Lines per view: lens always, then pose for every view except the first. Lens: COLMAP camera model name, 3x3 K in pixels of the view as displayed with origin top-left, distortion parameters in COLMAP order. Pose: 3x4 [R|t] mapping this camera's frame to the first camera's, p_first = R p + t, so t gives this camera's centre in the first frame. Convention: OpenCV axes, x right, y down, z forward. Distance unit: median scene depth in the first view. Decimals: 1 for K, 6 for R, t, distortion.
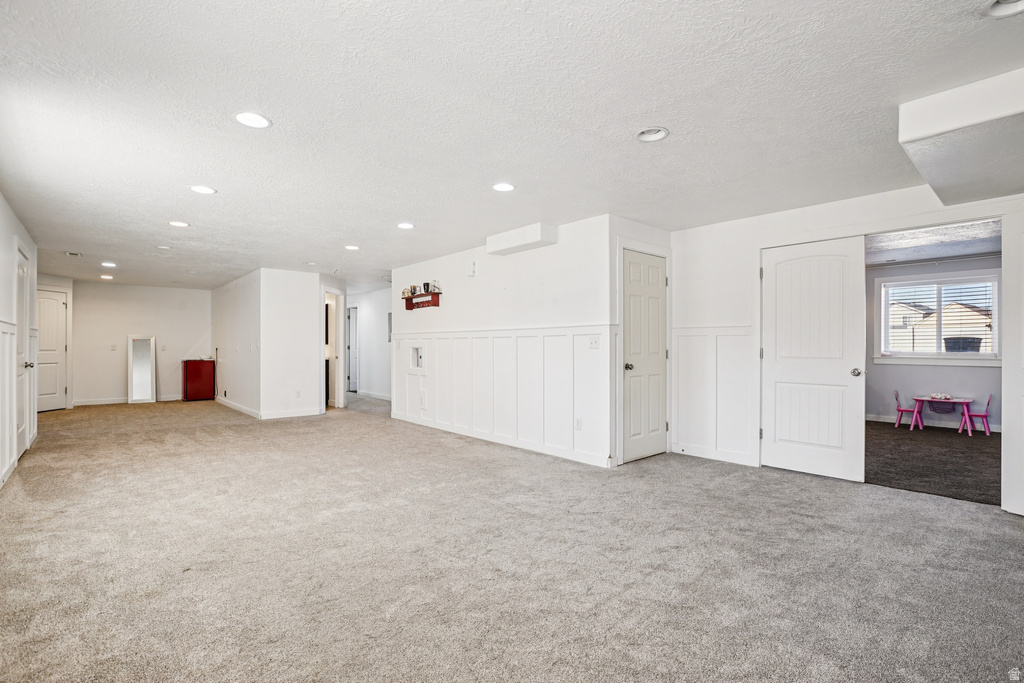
lens RADIAL K [[486.2, 0, 521.2], [0, 486.2, 345.8], [0, 0, 1]] dist [-0.062159, 0.023620]
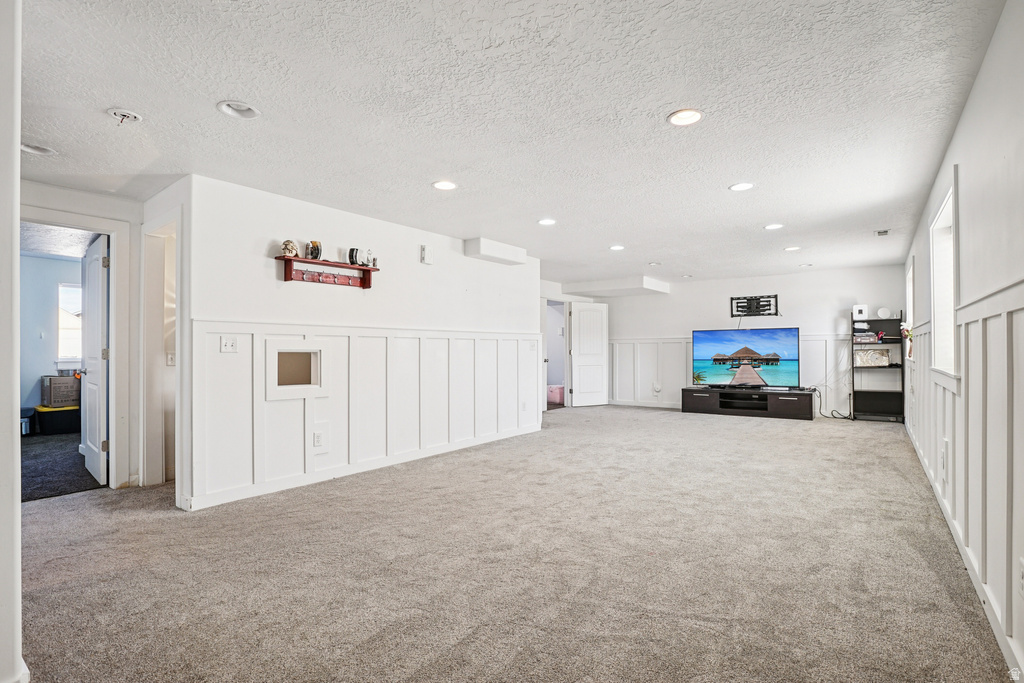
lens RADIAL K [[486.2, 0, 521.2], [0, 486.2, 345.8], [0, 0, 1]] dist [-0.062159, 0.023620]
pose [[-0.206417, 0.002486, 0.978461, -0.867346], [-0.000567, 0.999996, -0.002660, -0.000897], [-0.978464, -0.001104, -0.206414, 0.927498]]
